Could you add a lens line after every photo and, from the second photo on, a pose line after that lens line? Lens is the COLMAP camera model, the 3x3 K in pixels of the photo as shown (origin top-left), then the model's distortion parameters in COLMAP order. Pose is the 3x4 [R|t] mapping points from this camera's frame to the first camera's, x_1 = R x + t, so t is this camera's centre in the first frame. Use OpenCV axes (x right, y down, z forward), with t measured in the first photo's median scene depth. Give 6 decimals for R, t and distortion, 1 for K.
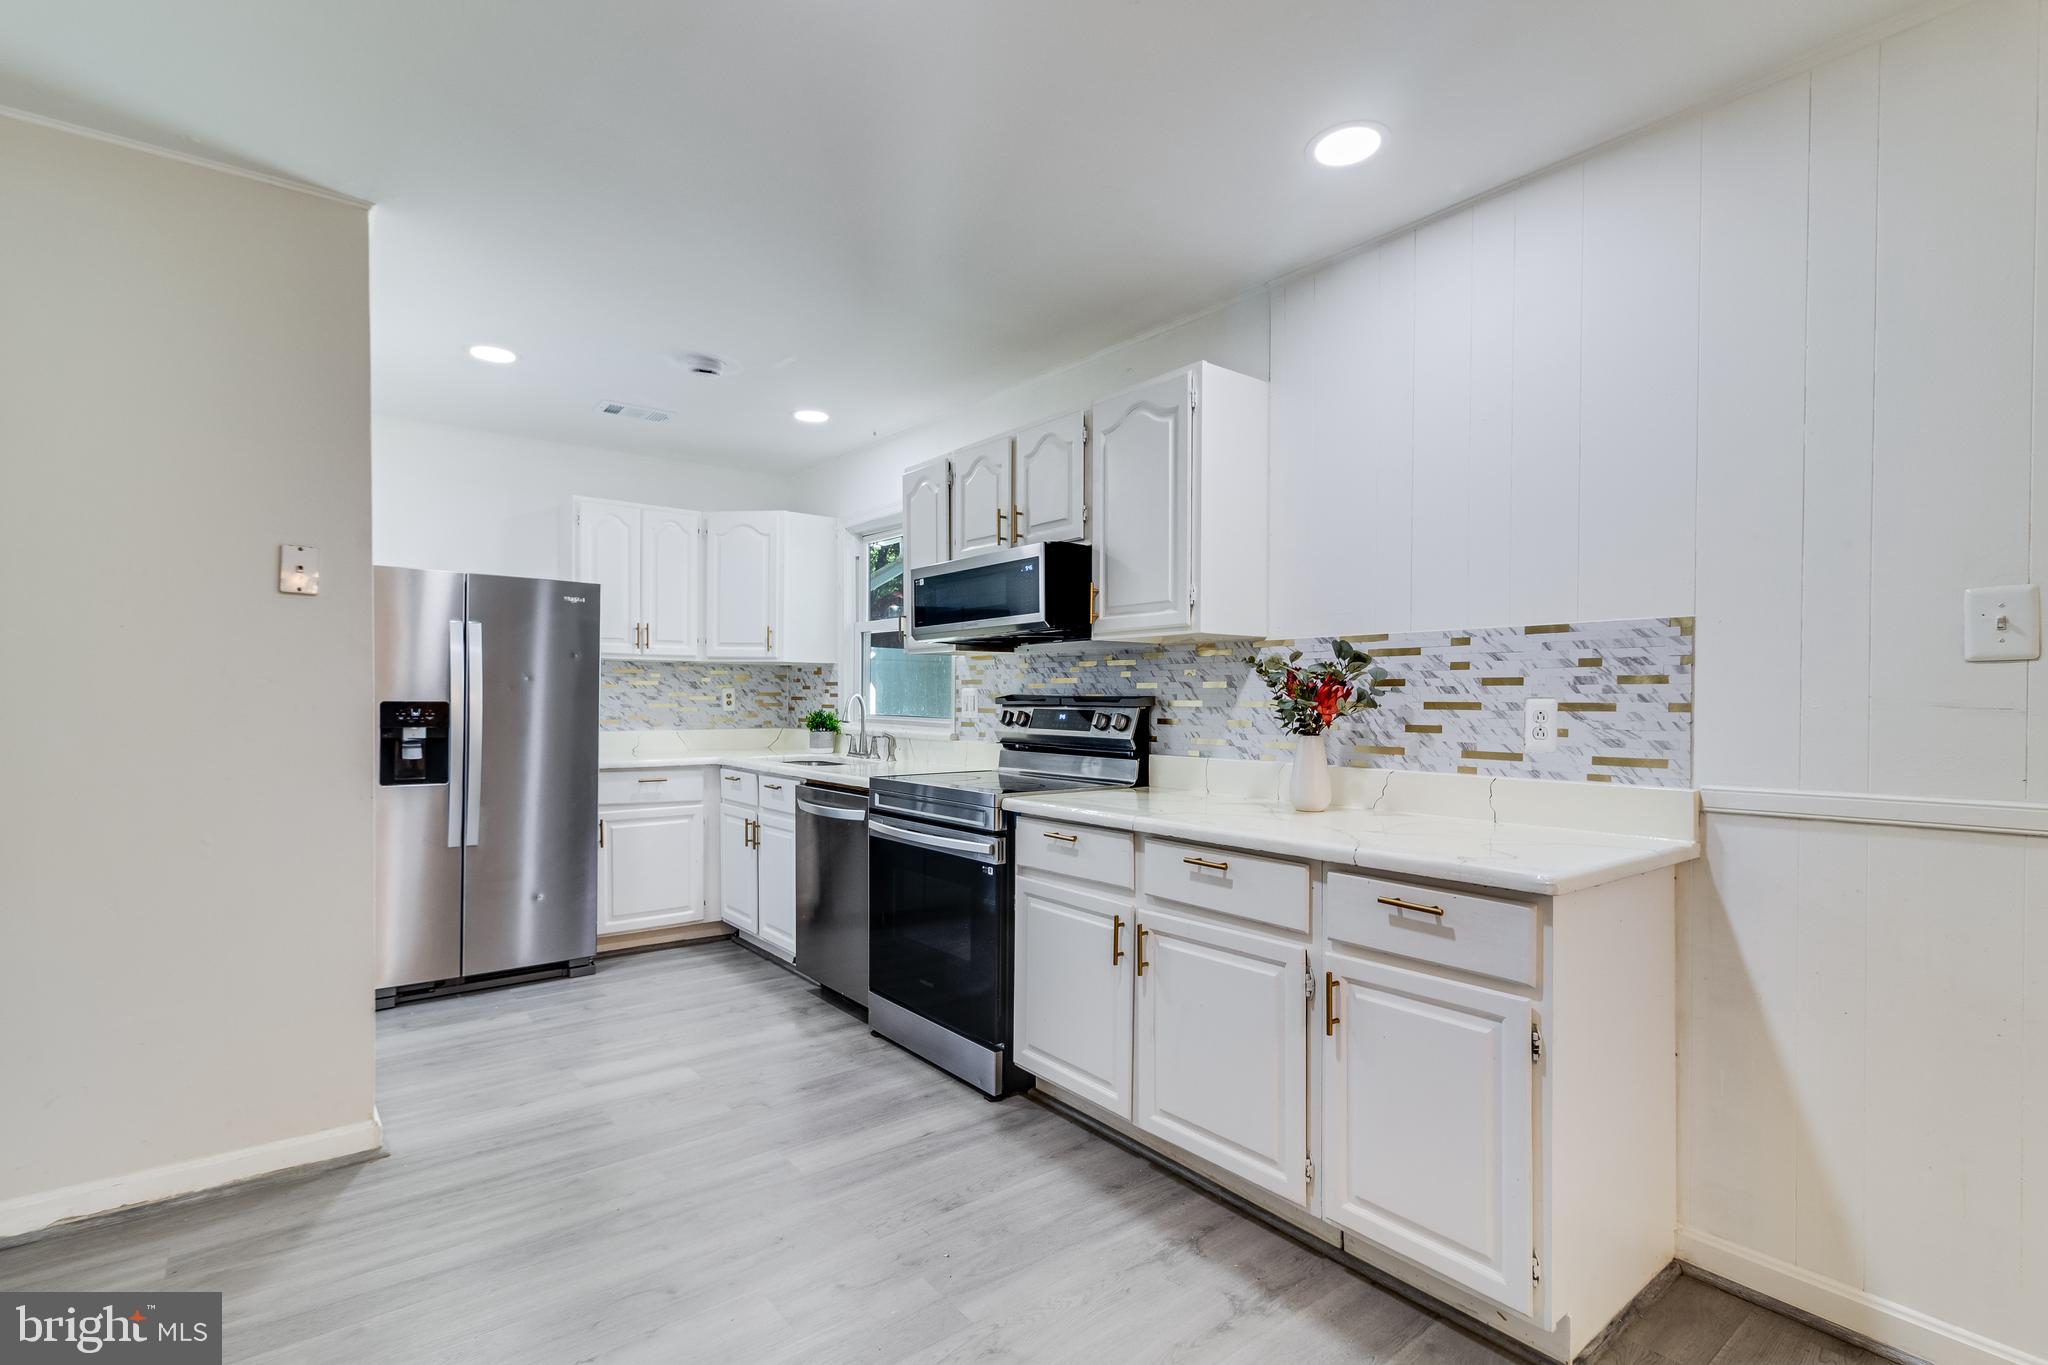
lens RADIAL K [[953.1, 0, 1031.3], [0, 953.1, 707.4], [0, 0, 1]] dist [0.002514, 0.000220]
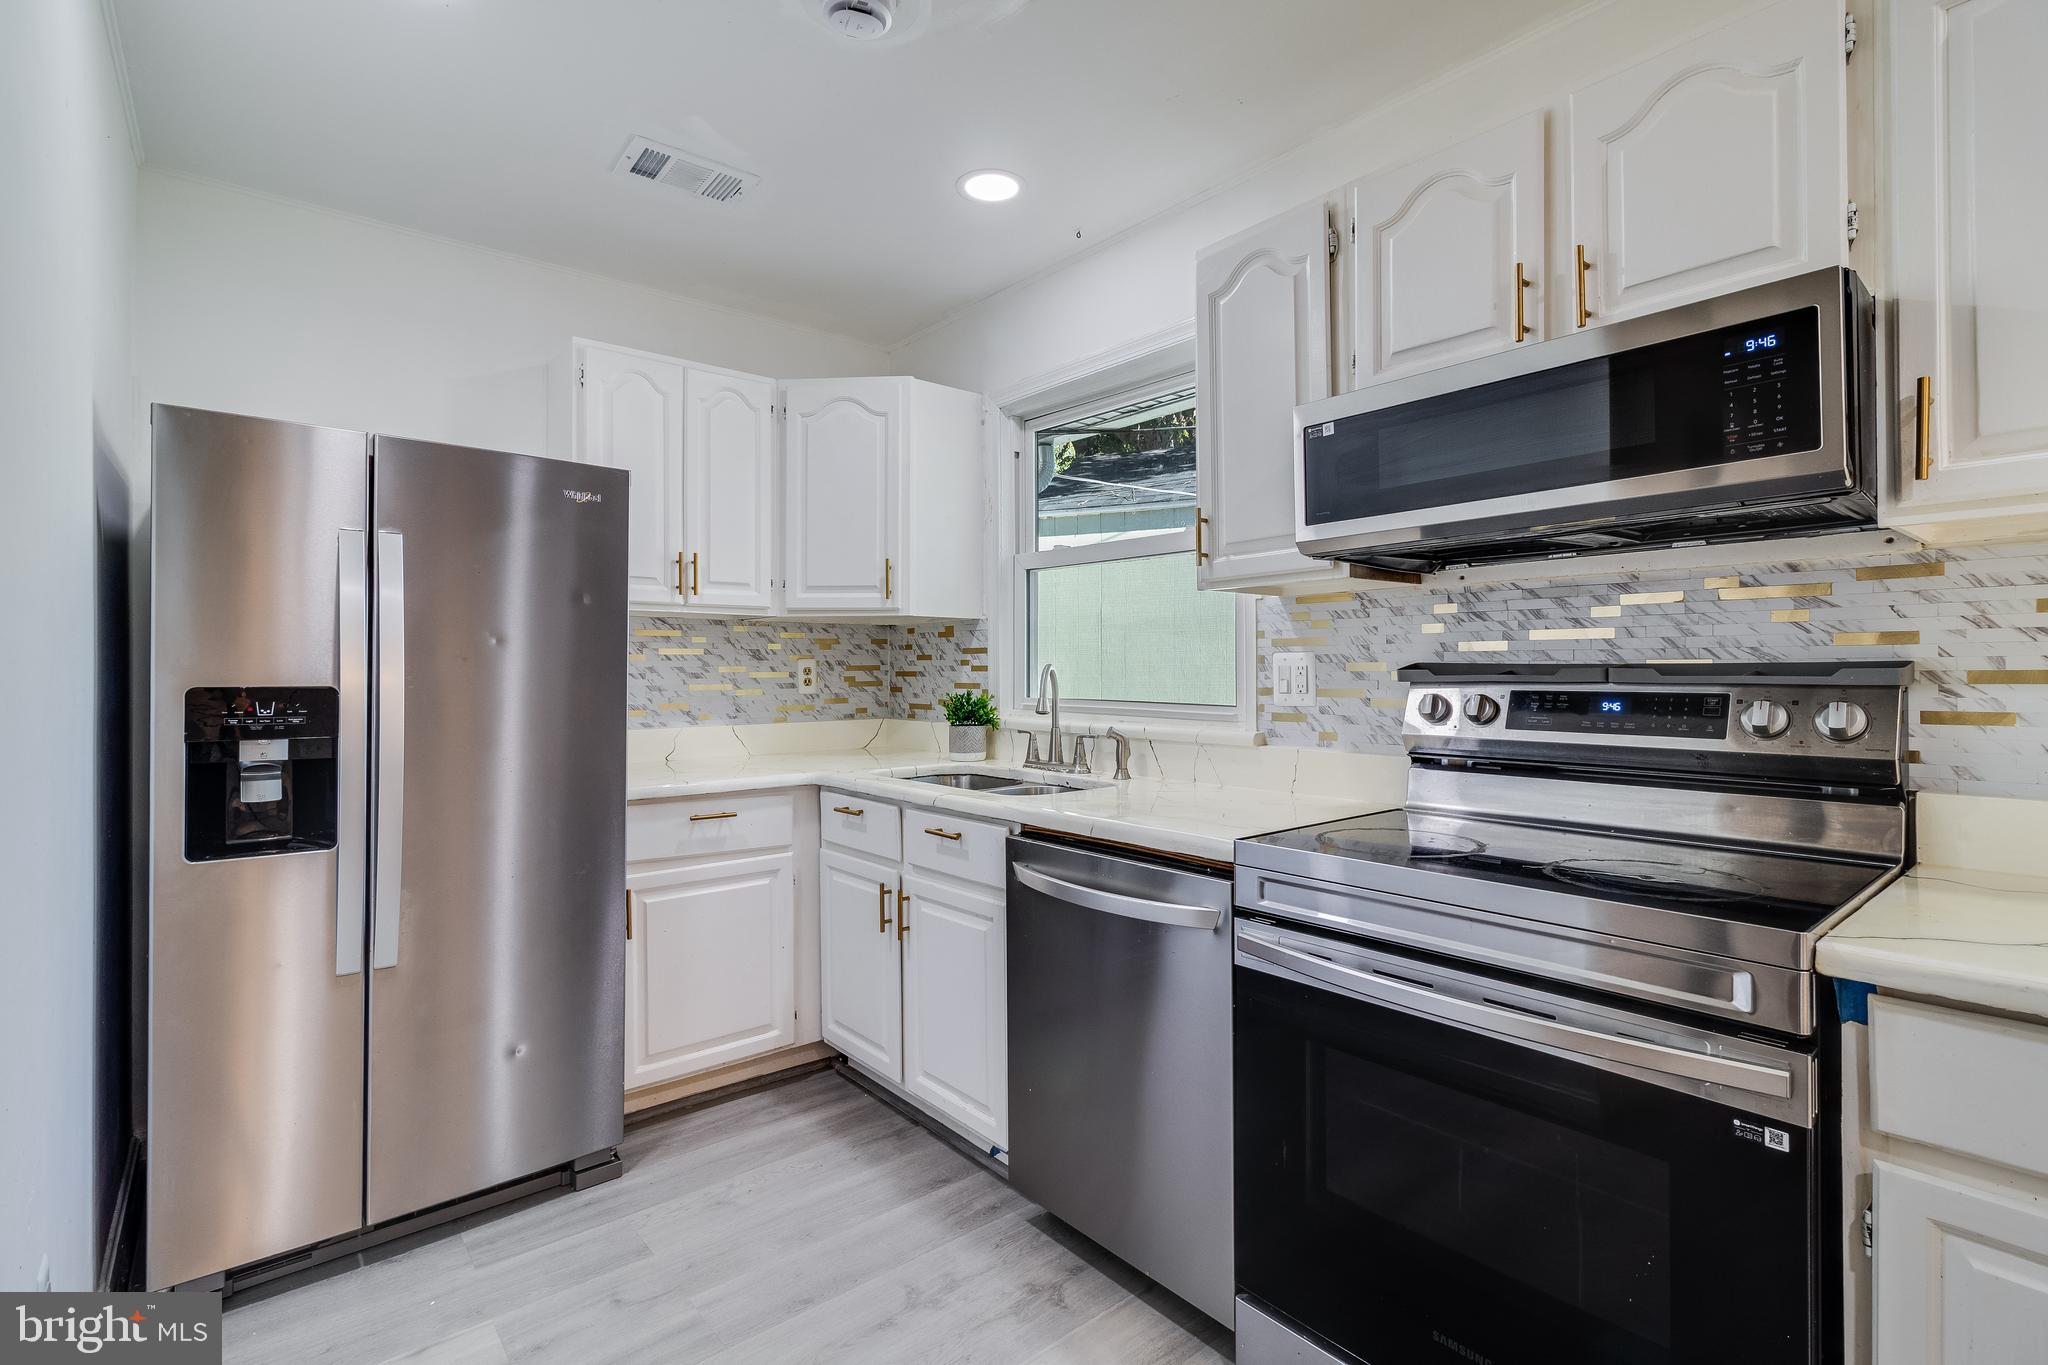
lens RADIAL K [[953.1, 0, 1038.0], [0, 953.1, 668.4], [0, 0, 1]] dist [0.002514, 0.000220]
pose [[0.999526, -0.009254, 0.029365, -0.256454], [0.009632, 0.999872, -0.012749, -0.005838], [-0.029244, 0.013025, 0.999487, 0.488160]]
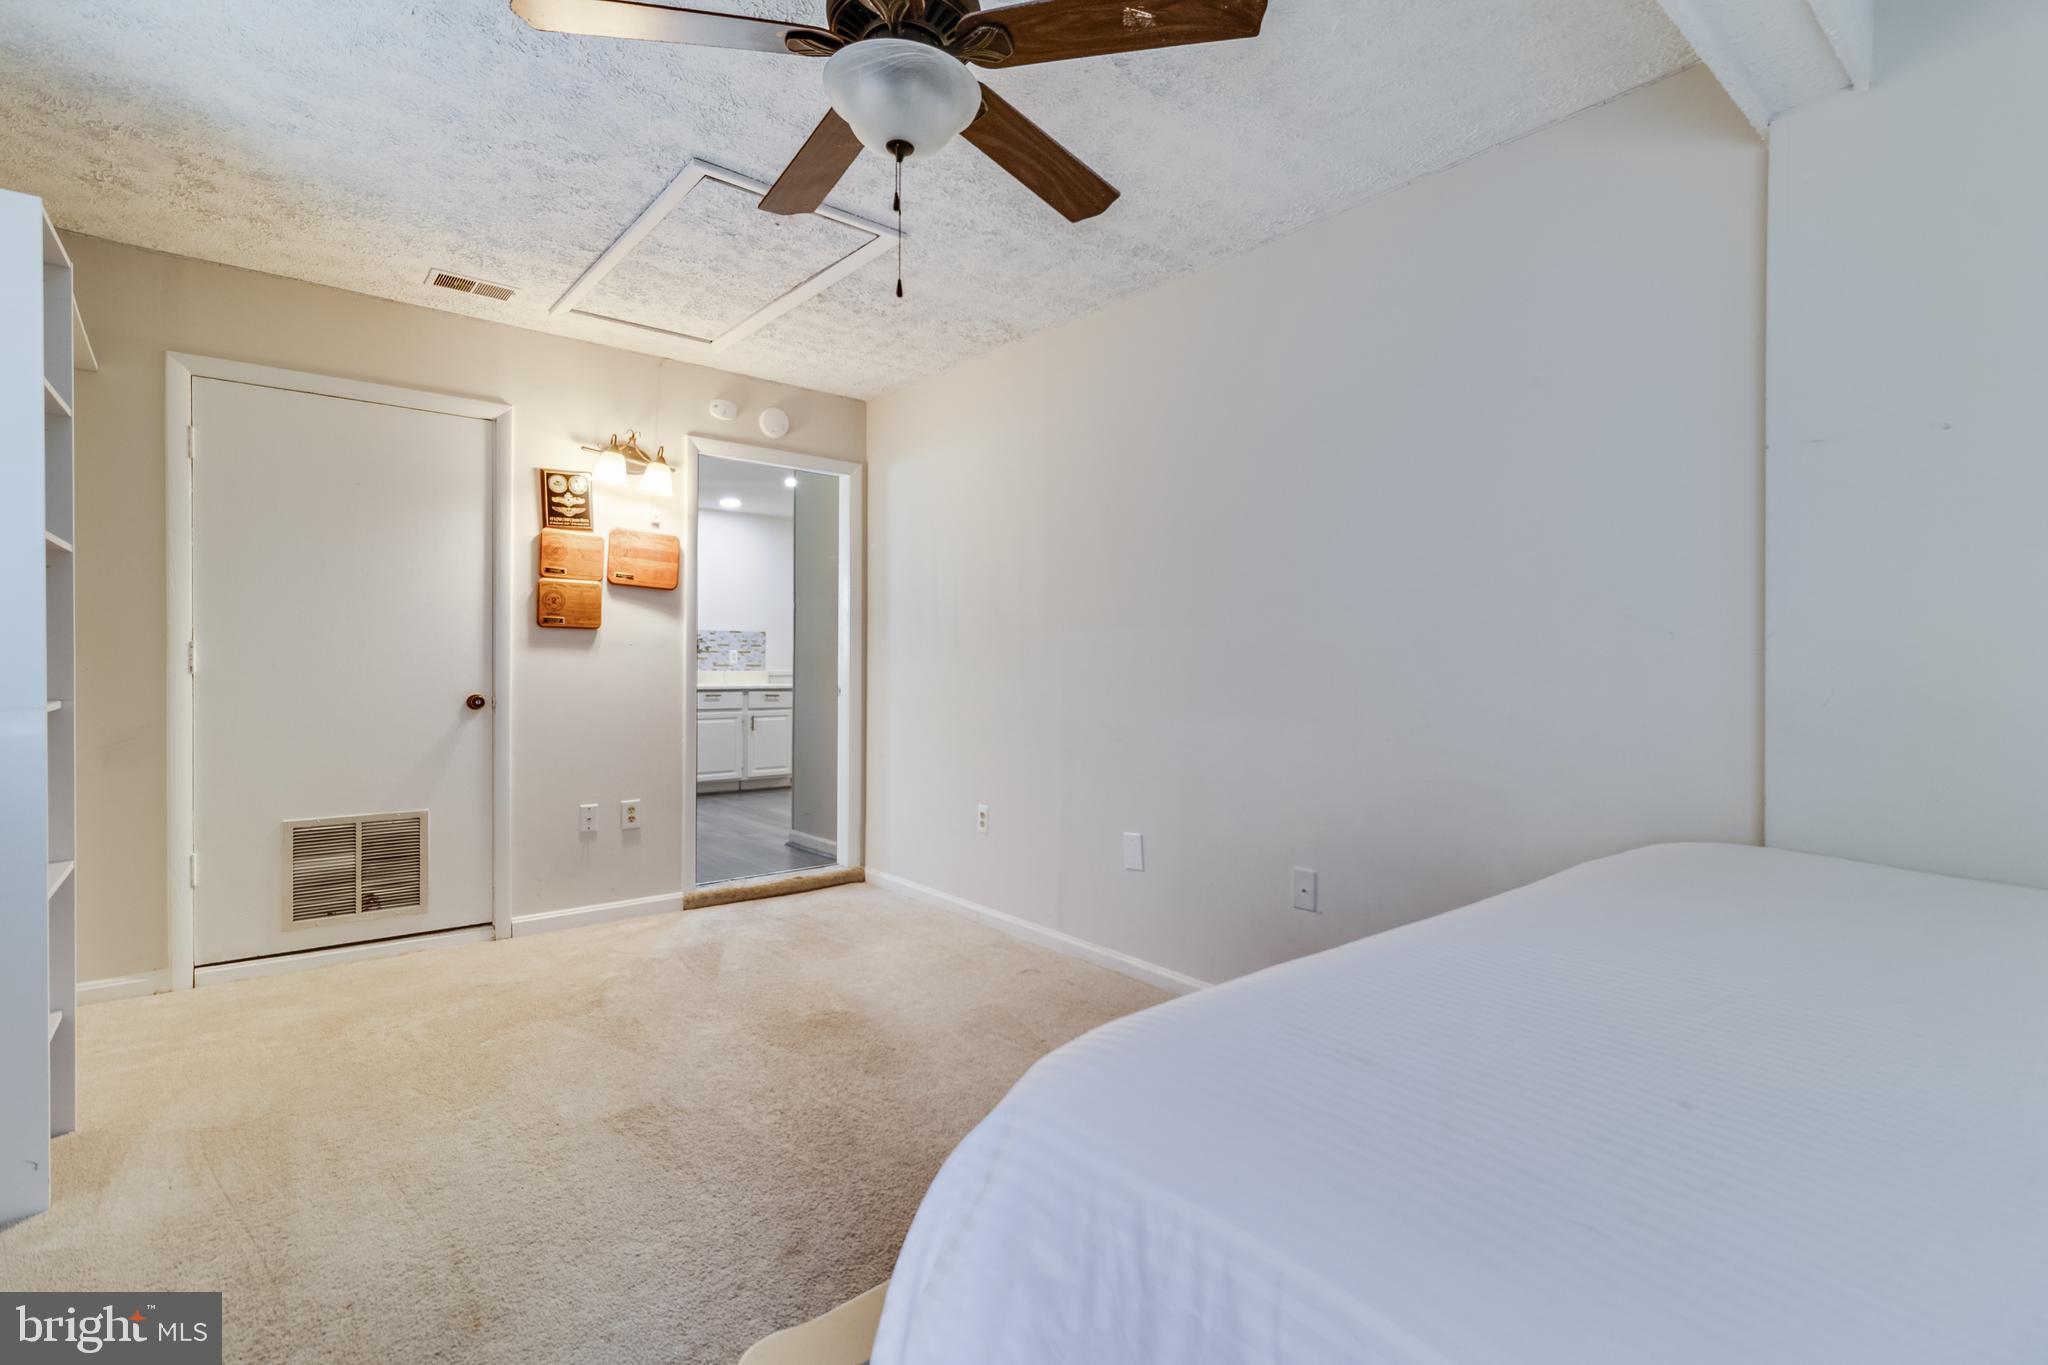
lens RADIAL K [[953.1, 0, 1021.4], [0, 953.1, 675.4], [0, 0, 1]] dist [0.002514, 0.000220]
pose [[-0.030312, -0.013446, 0.999450, -1.986005], [0.006464, 0.999886, 0.013648, 0.028818], [-0.999520, 0.006874, -0.030222, -0.019470]]
